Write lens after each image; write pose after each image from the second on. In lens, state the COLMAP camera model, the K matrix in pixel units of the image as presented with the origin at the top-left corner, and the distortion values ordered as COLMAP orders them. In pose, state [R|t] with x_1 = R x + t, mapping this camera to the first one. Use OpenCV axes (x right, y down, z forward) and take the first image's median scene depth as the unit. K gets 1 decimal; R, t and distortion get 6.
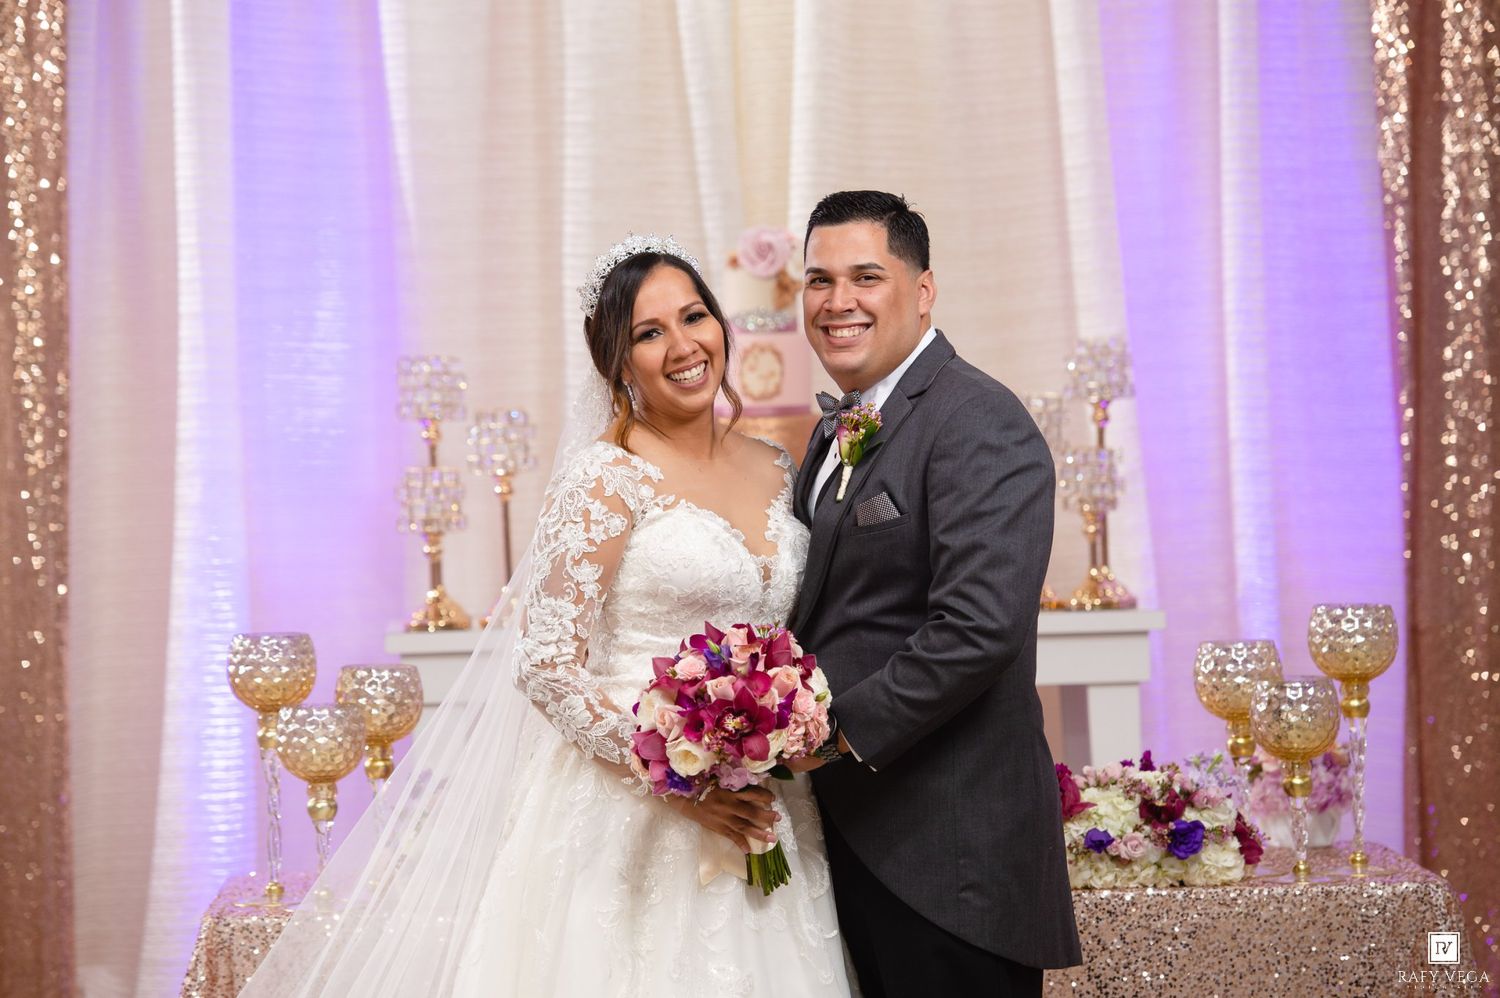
lens RADIAL K [[5946.1, 0, 742.2], [0, 5946.1, 497.4], [0, 0, 1]] dist [0.819932, 0.000000]
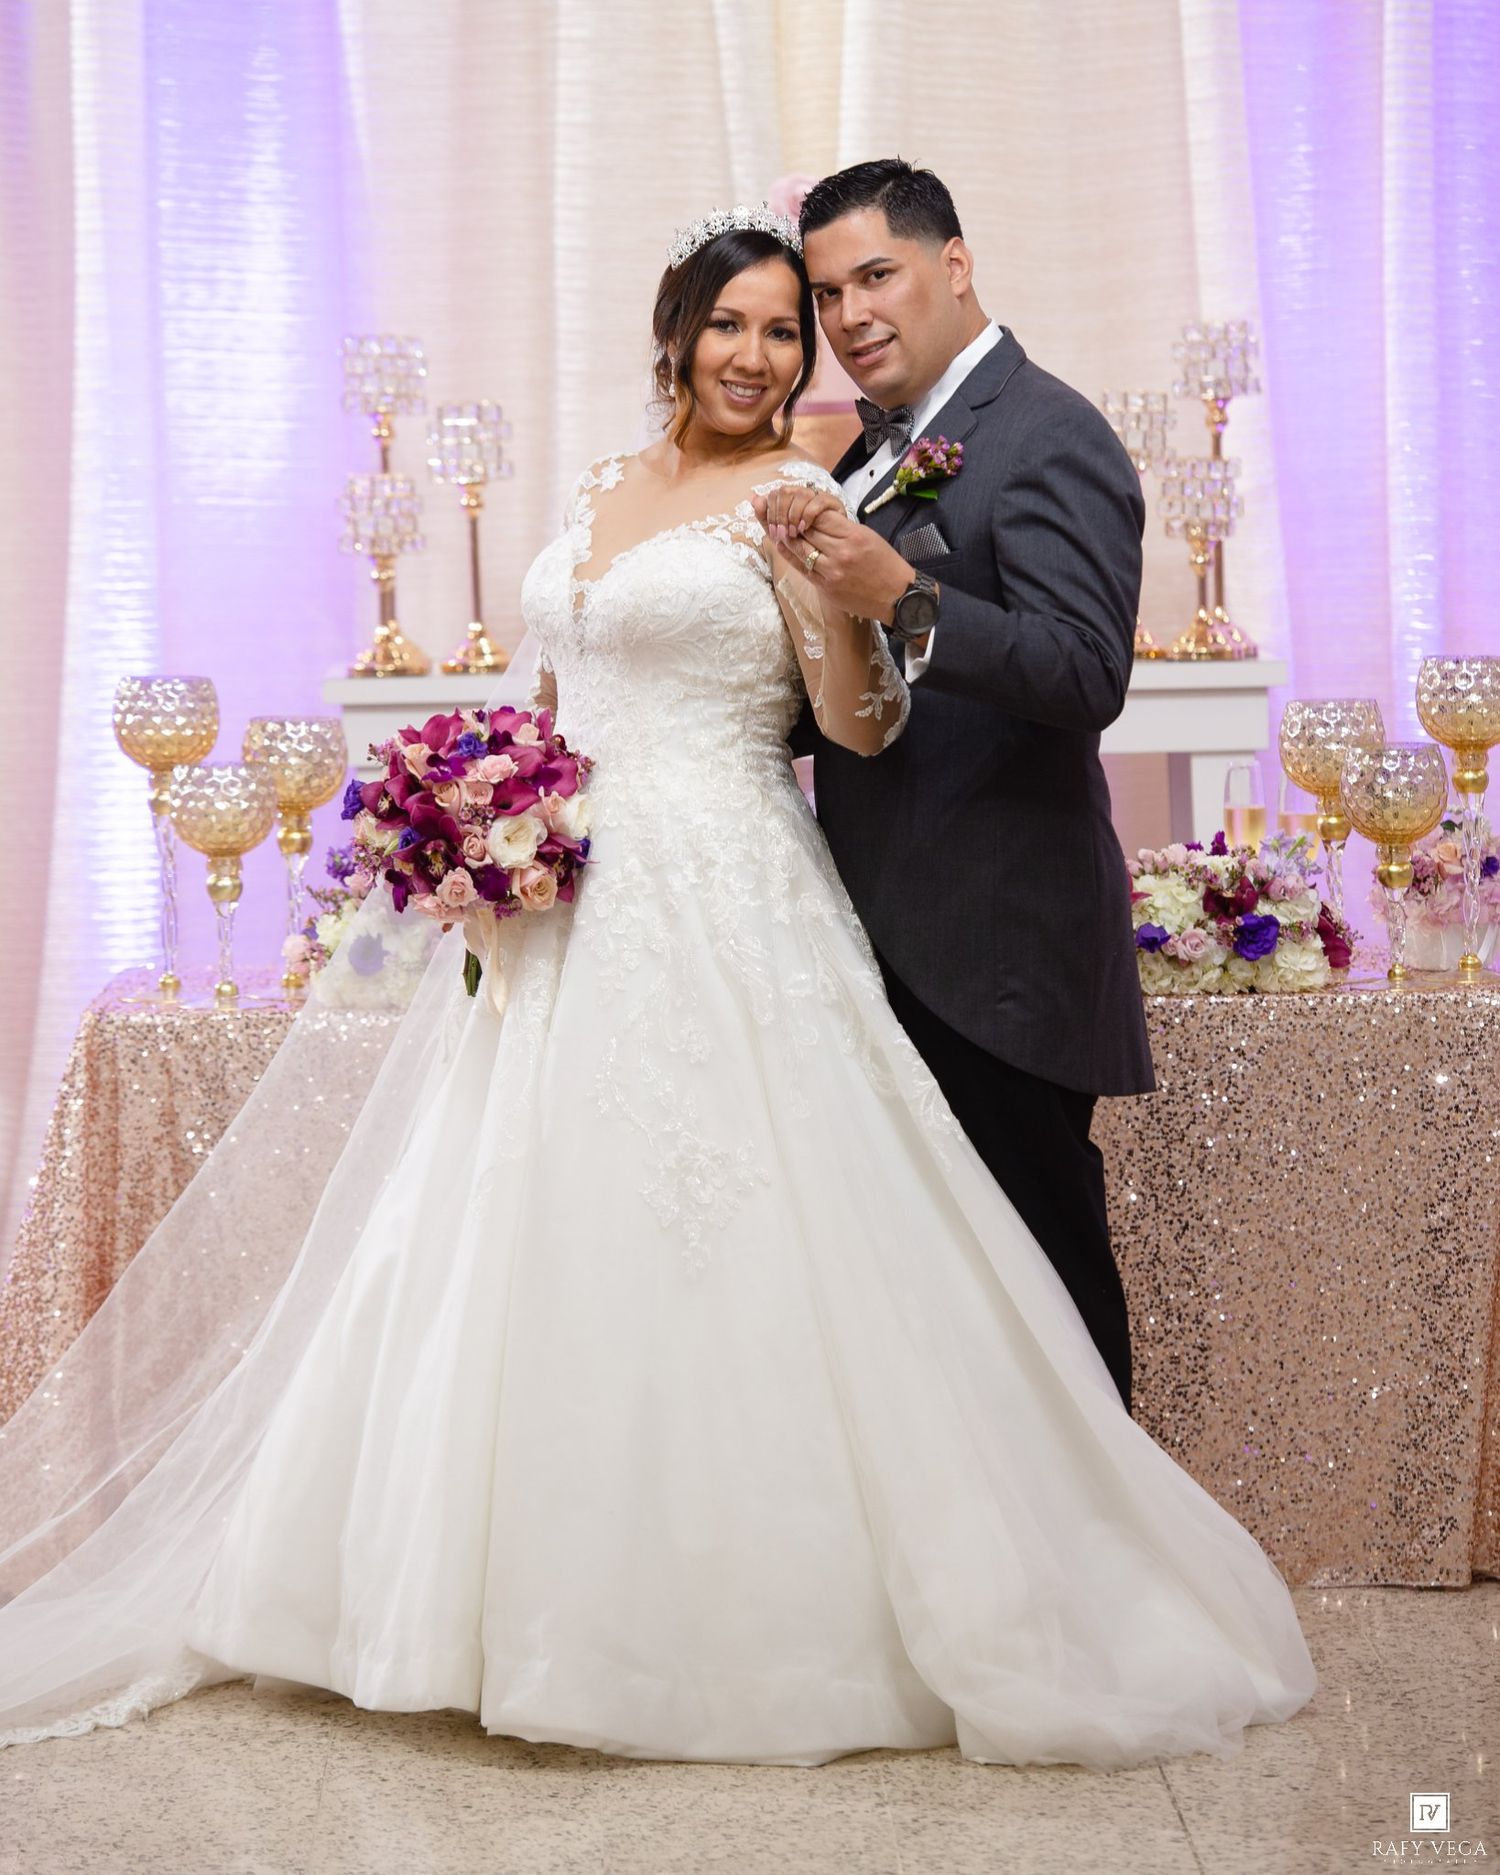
lens RADIAL K [[8826.6, 0, 738.2], [0, 8826.6, 969.7], [0, 0, 1]] dist [0.716336, 0.000000]
pose [[0.999365, 0.013383, -0.033024, 0.040912], [-0.011537, 0.998393, 0.055478, -0.005660], [0.033713, -0.055062, 0.997914, -0.222831]]
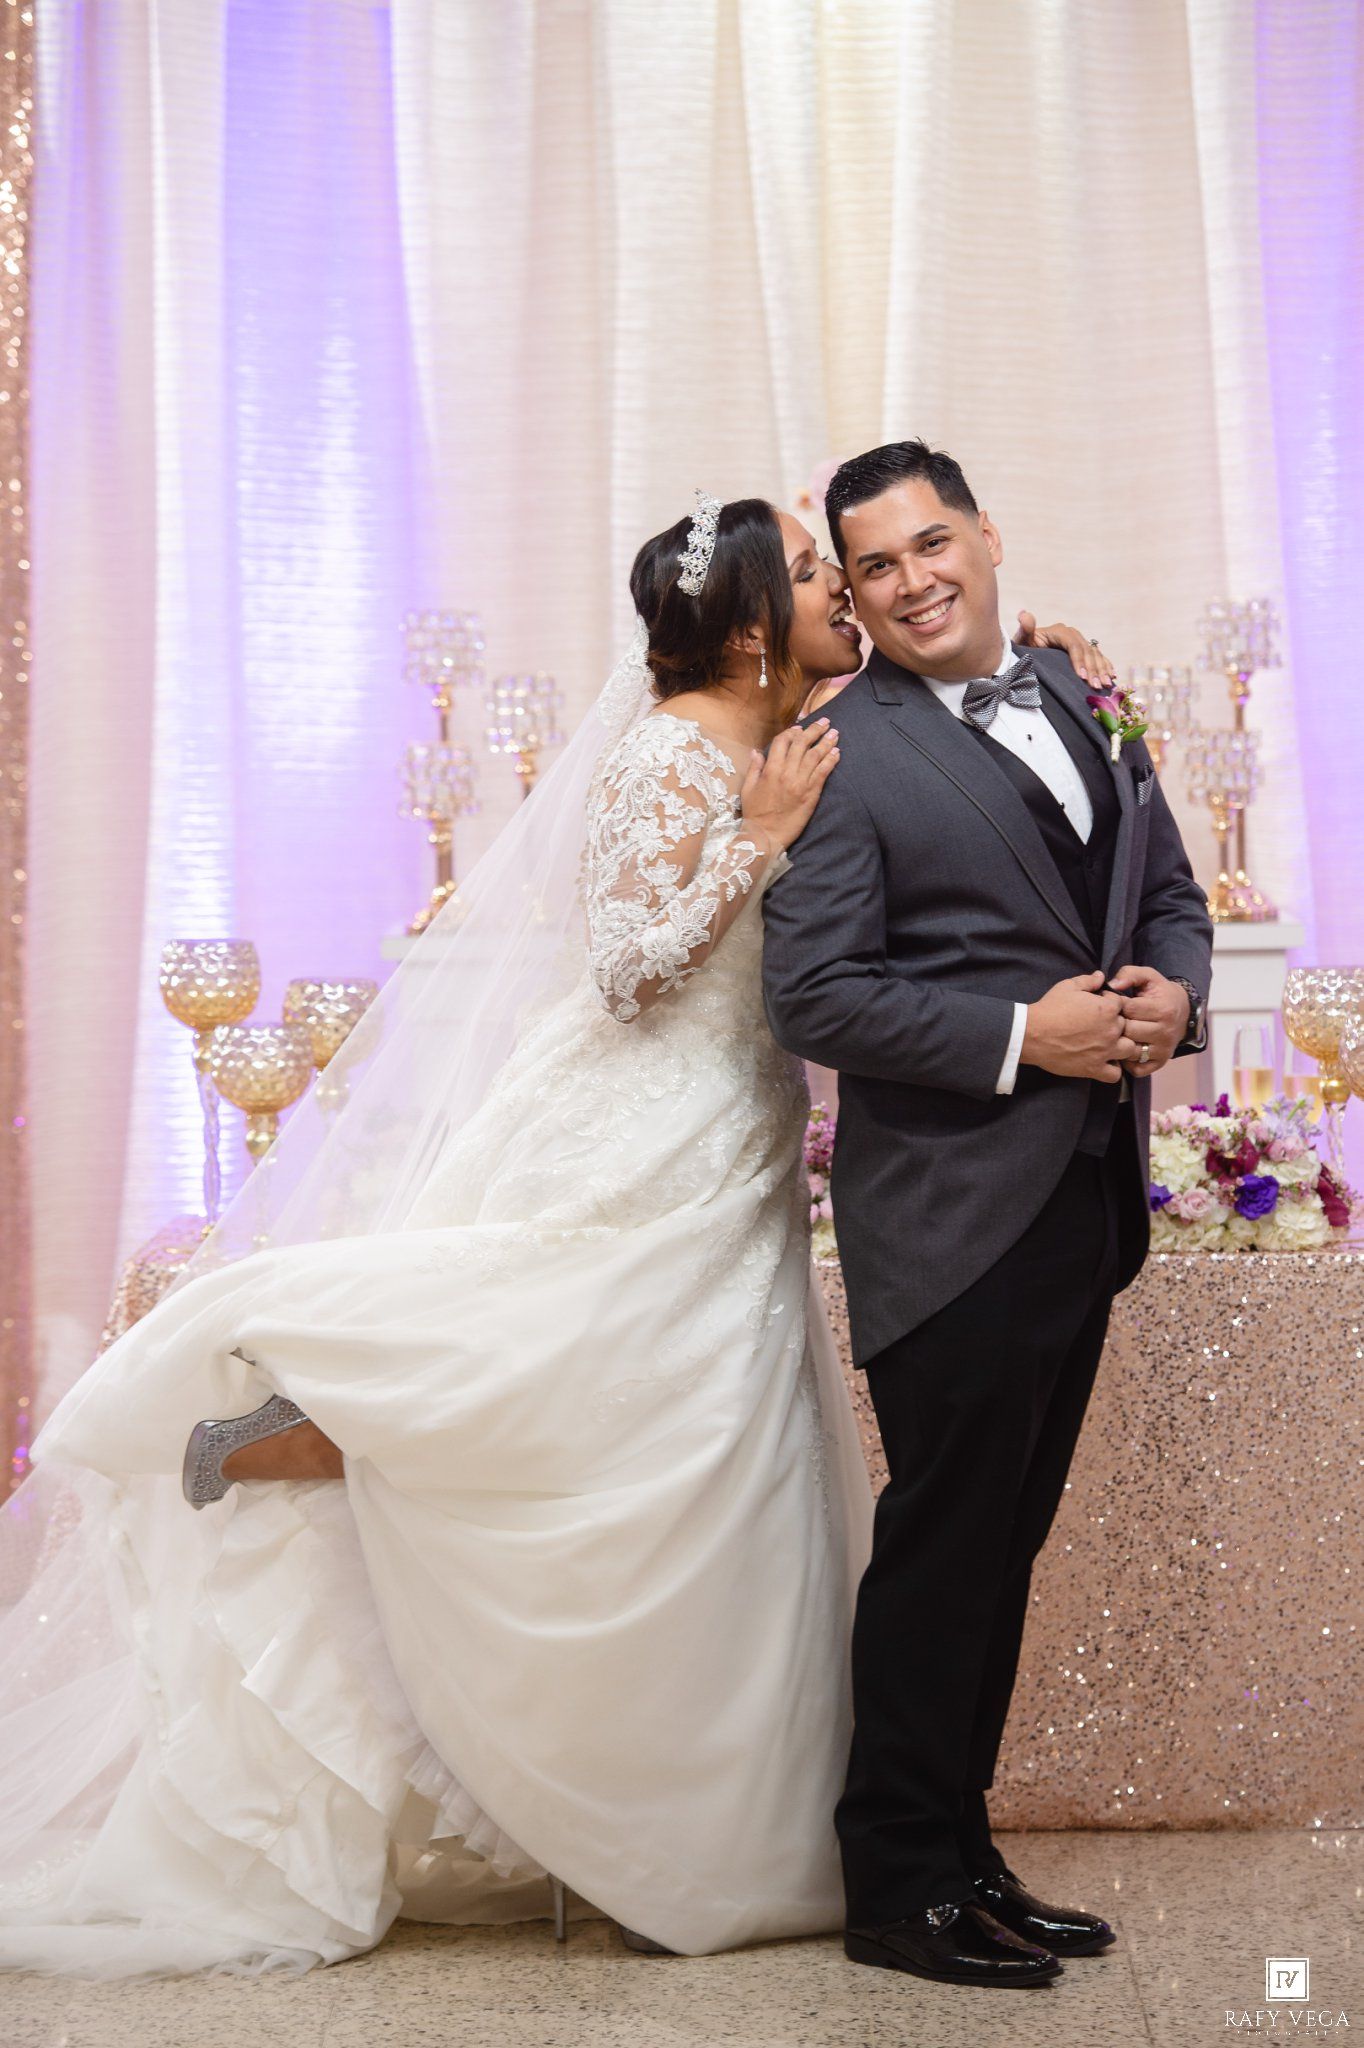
lens RADIAL K [[7938.5, 0, 677.6], [0, 7938.5, 1037.3], [0, 0, 1]] dist [0.687660, 0.000000]
pose [[0.997709, 0.017737, -0.065280, 0.062693], [-0.015051, 0.999029, 0.041411, -0.011606], [0.065951, -0.040333, 0.997007, -0.141800]]
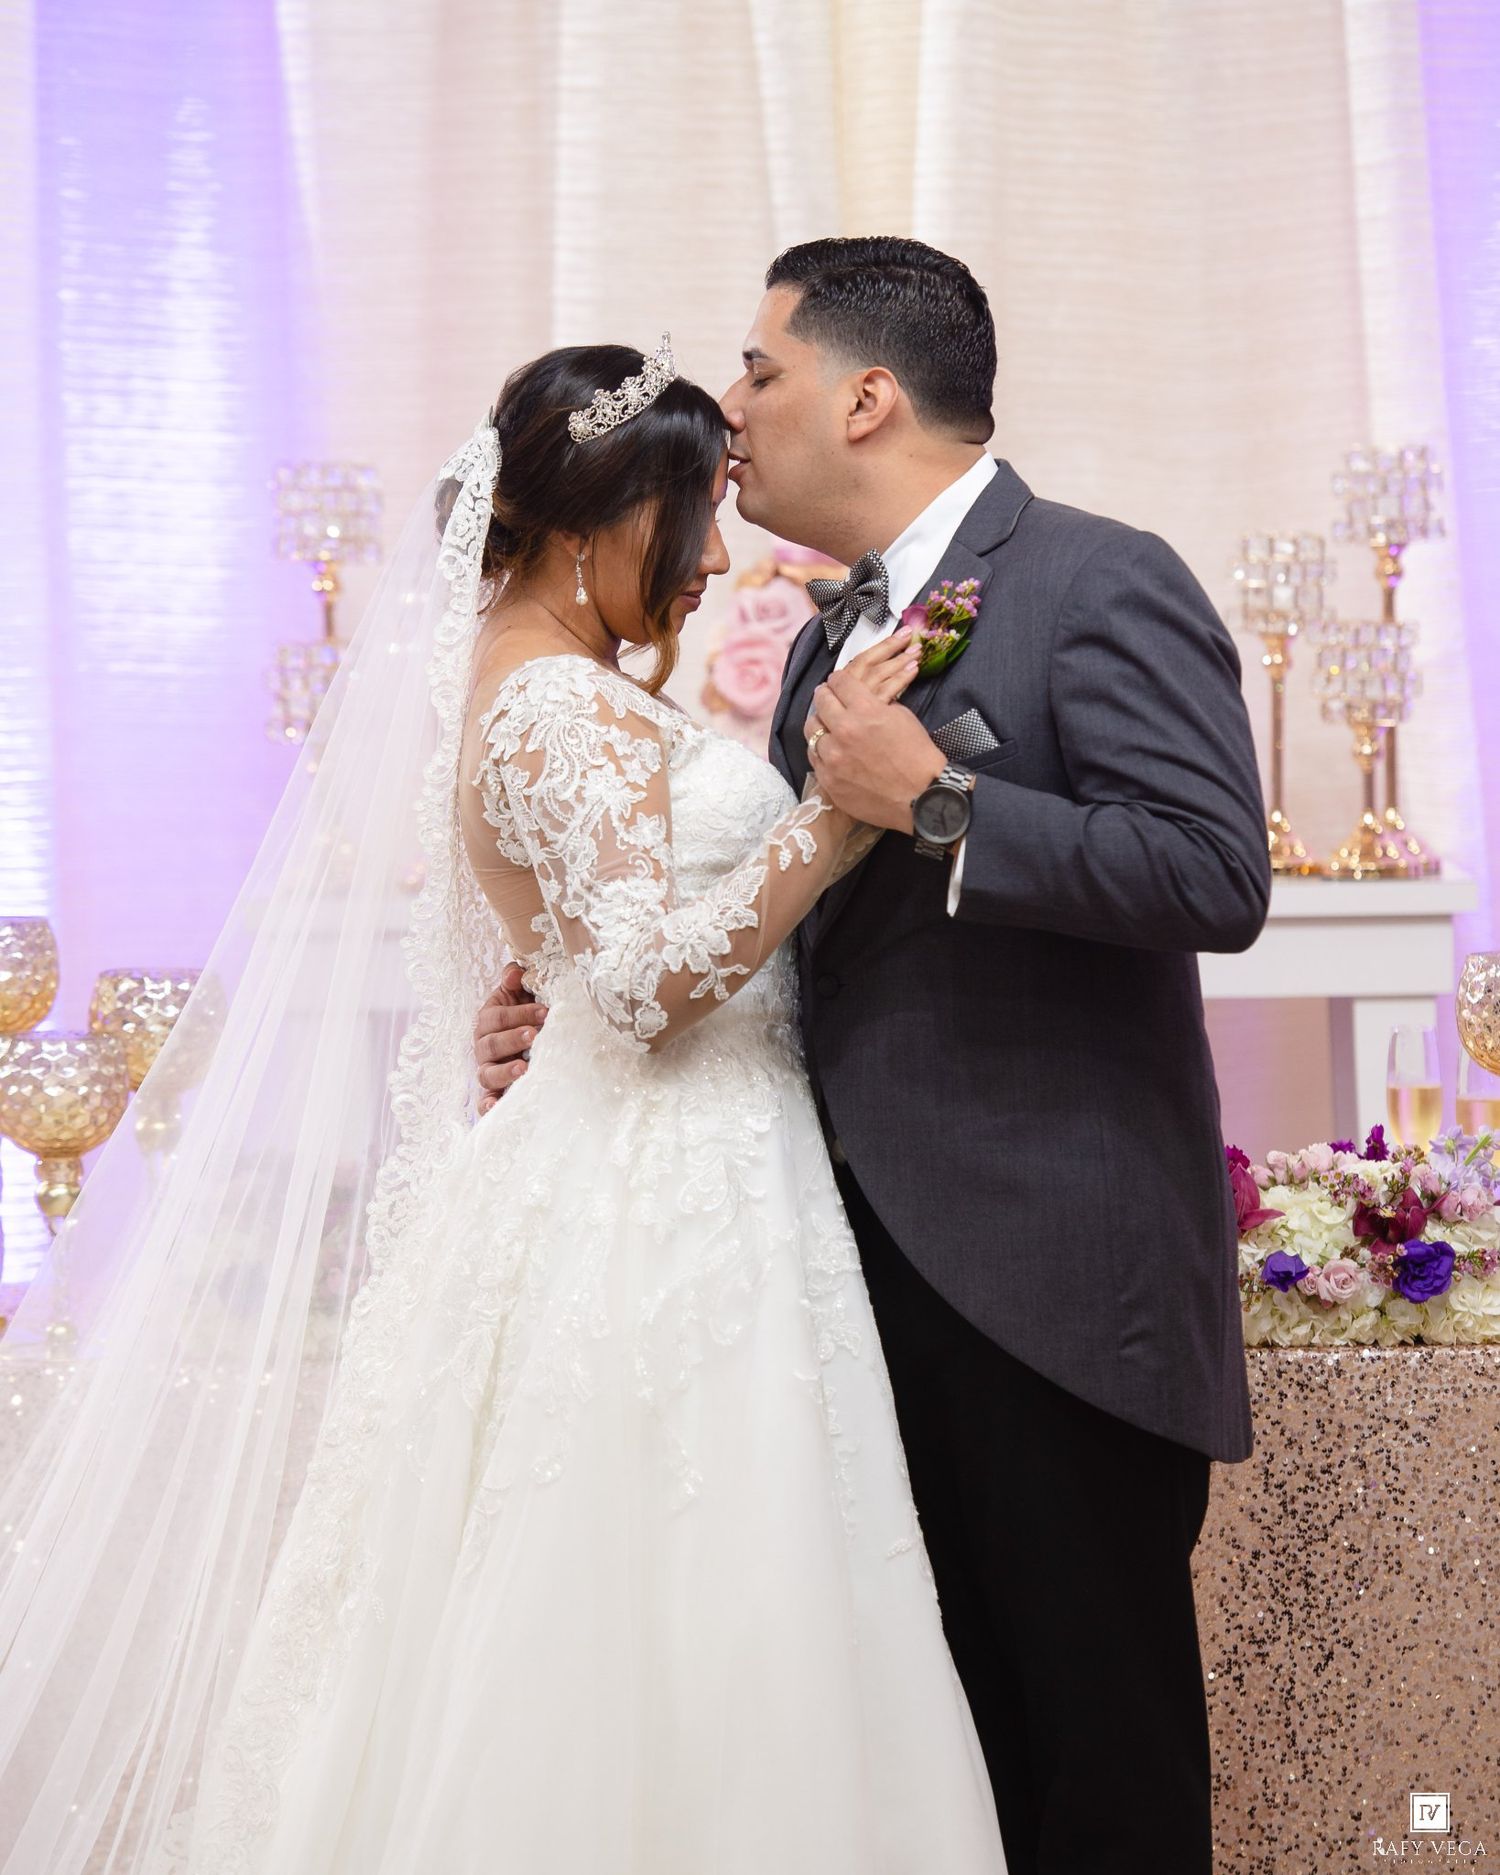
lens RADIAL K [[8826.6, 0, 754.8], [0, 8826.6, 1020.1], [0, 0, 1]] dist [0.716336, 0.000000]
pose [[0.998061, 0.016526, -0.060006, 0.056961], [-0.013380, 0.998533, 0.052459, -0.016257], [0.060785, -0.051555, 0.996819, 0.068303]]
